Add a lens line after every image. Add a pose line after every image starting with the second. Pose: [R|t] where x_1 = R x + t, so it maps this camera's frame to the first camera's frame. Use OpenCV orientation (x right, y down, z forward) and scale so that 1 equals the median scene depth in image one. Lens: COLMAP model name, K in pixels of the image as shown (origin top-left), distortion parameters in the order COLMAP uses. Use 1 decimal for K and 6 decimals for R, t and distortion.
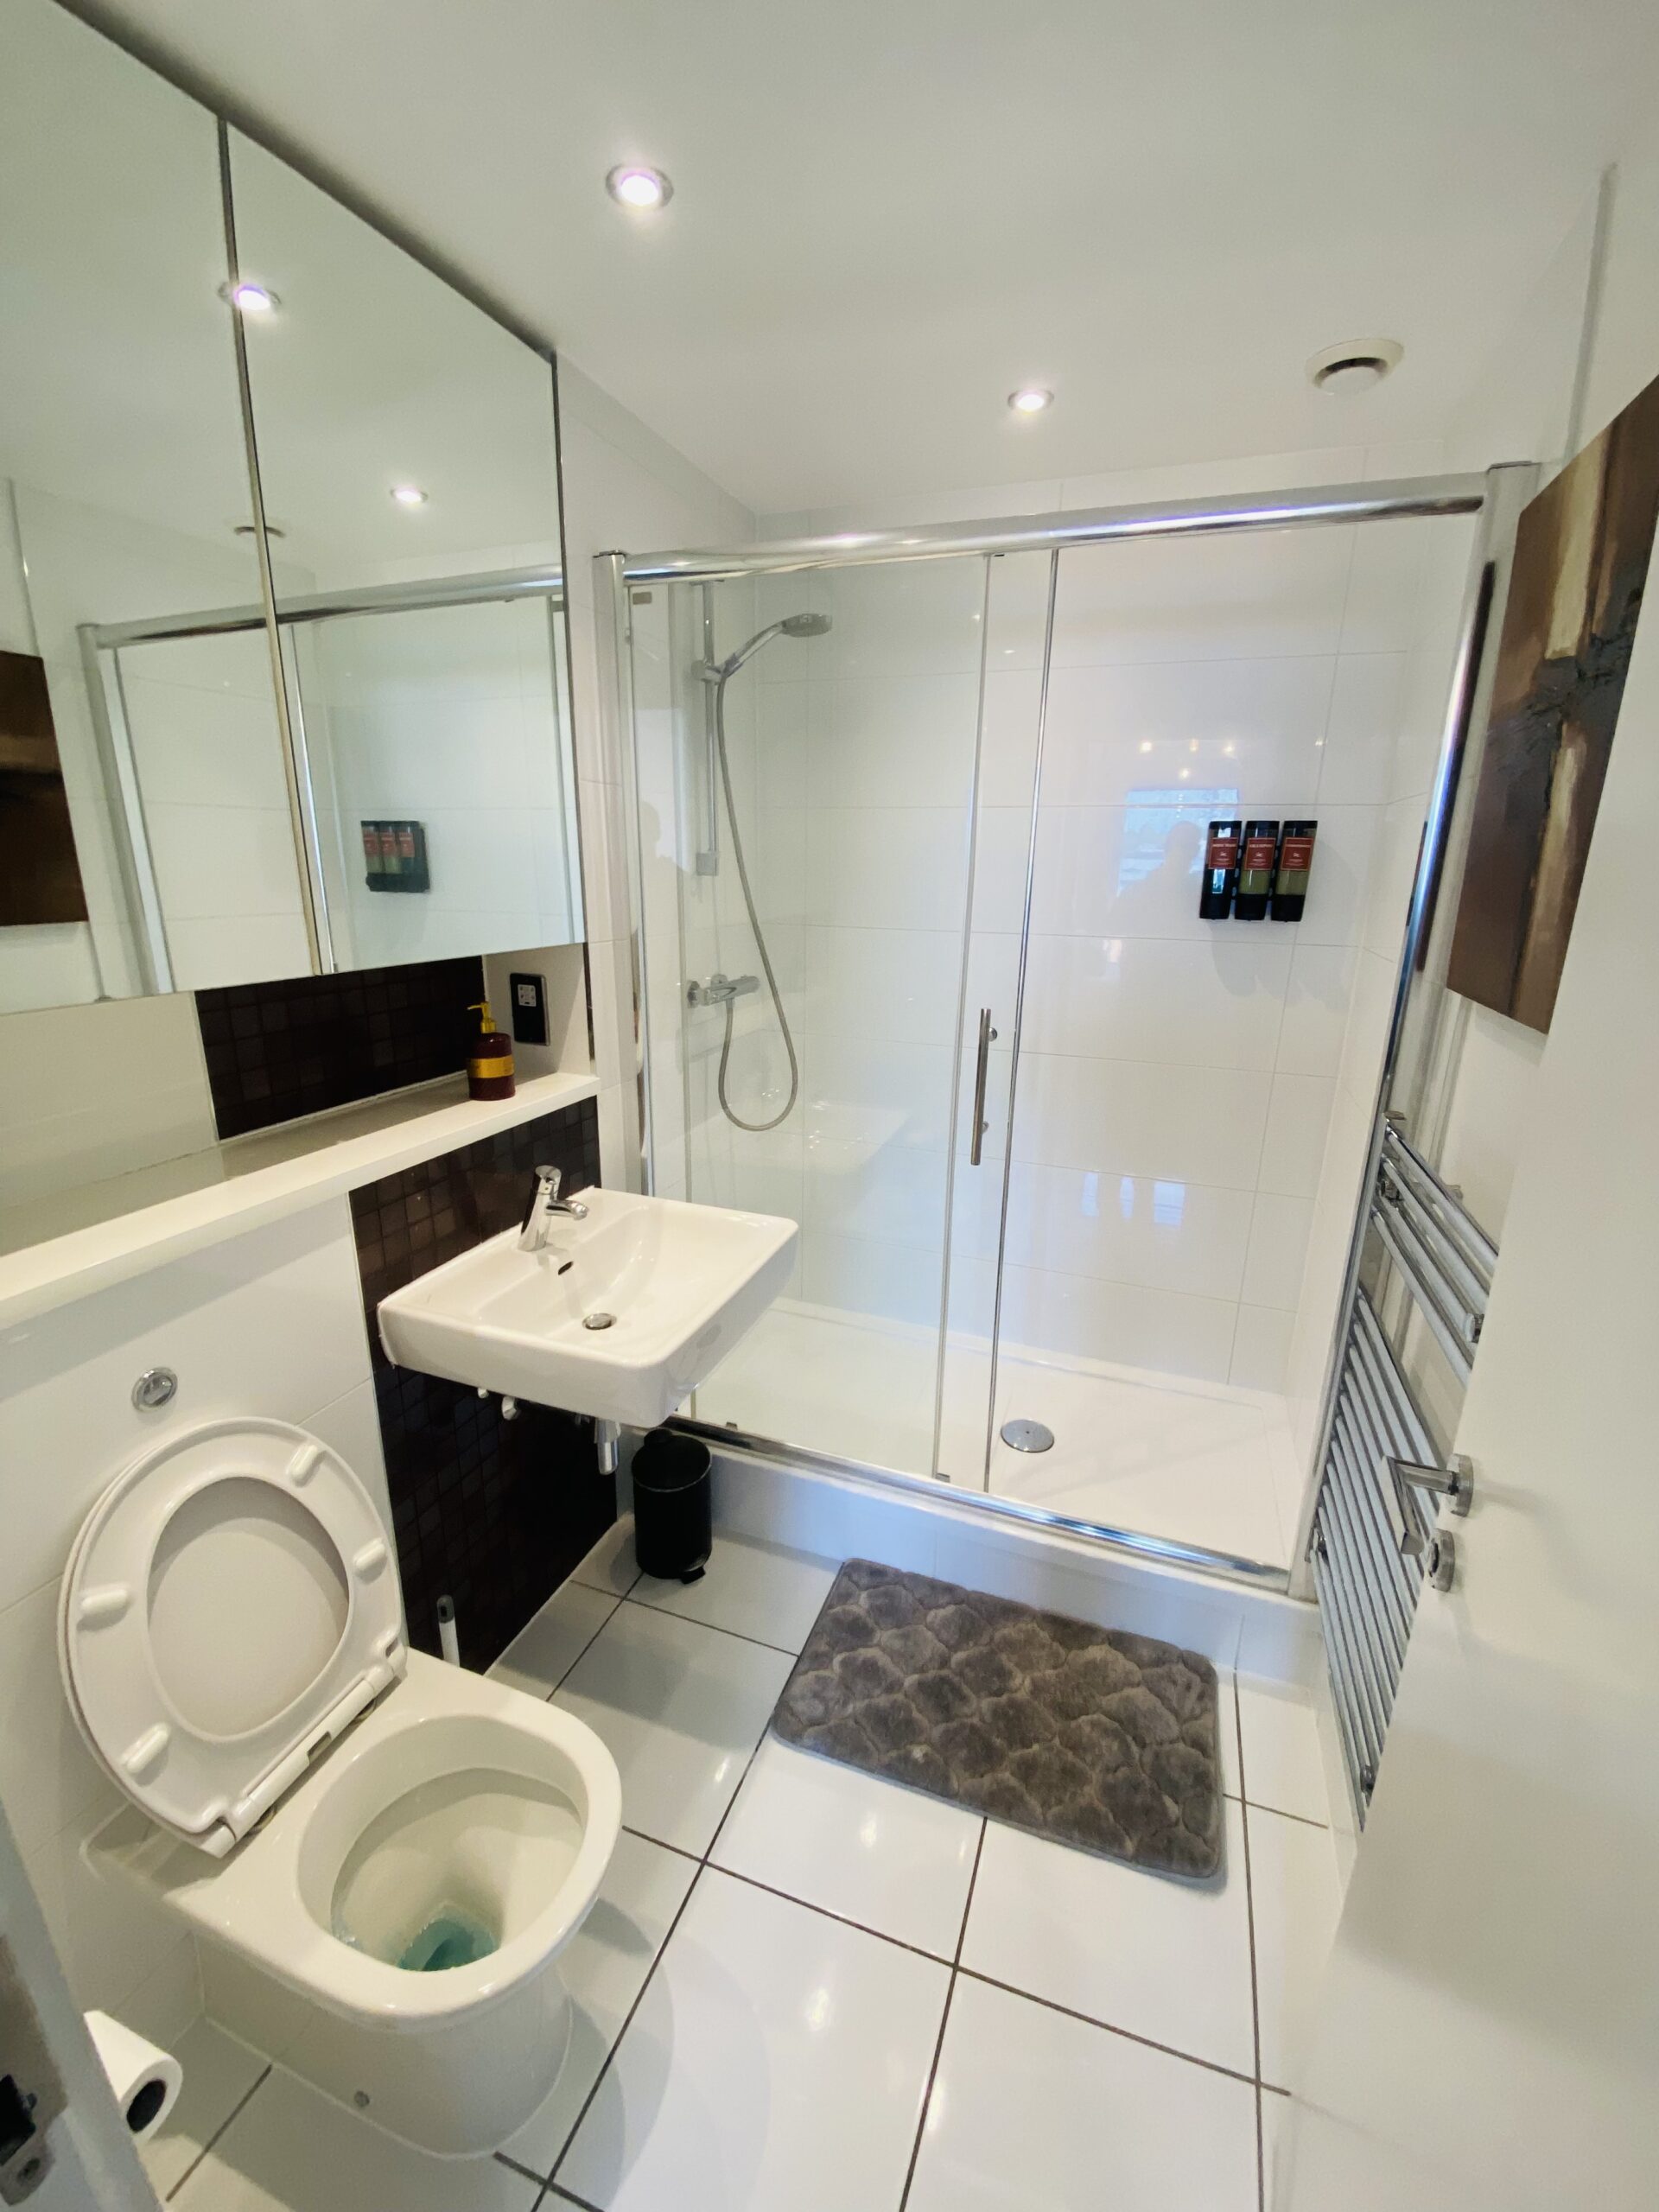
lens RADIAL K [[896.7, 0, 829.5], [0, 896.7, 1106.0], [0, 0, 1]] dist [-0.000278, -0.000062]
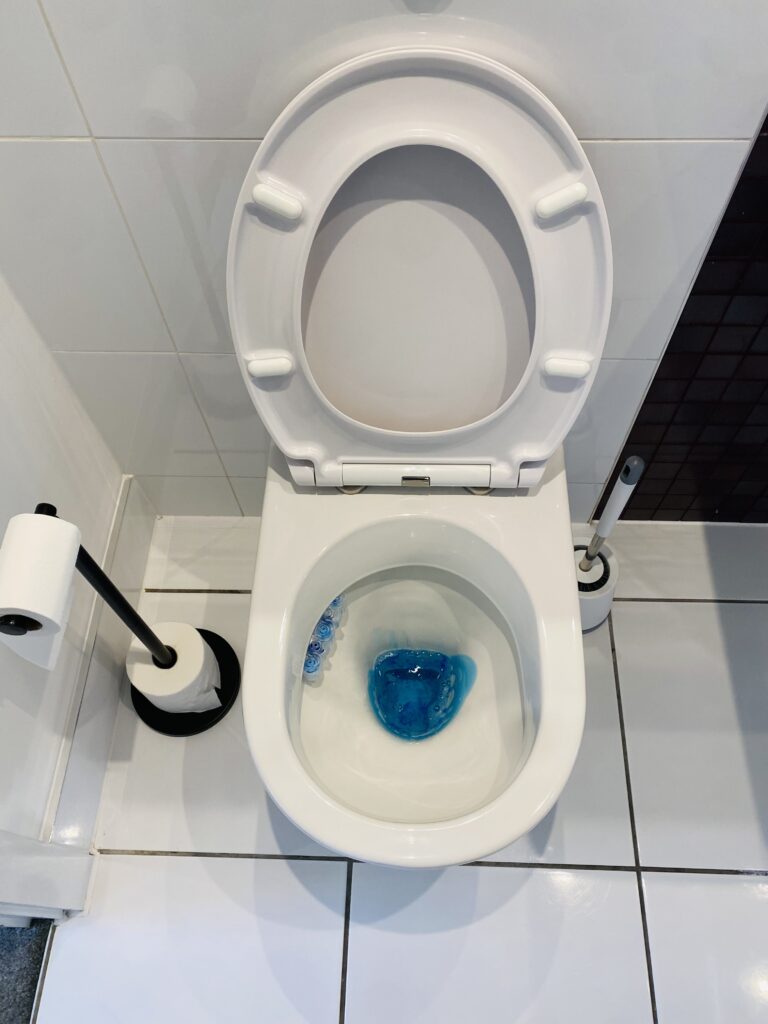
lens RADIAL K [[792.0, 0, 384.0], [0, 792.0, 512.0], [0, 0, 1]] dist [0.000880, -0.000179]
pose [[0.311184, 0.817322, -0.484923, -0.157172], [-0.223673, 0.558911, 0.798492, 0.089903], [0.923653, -0.140013, 0.356737, 0.663238]]
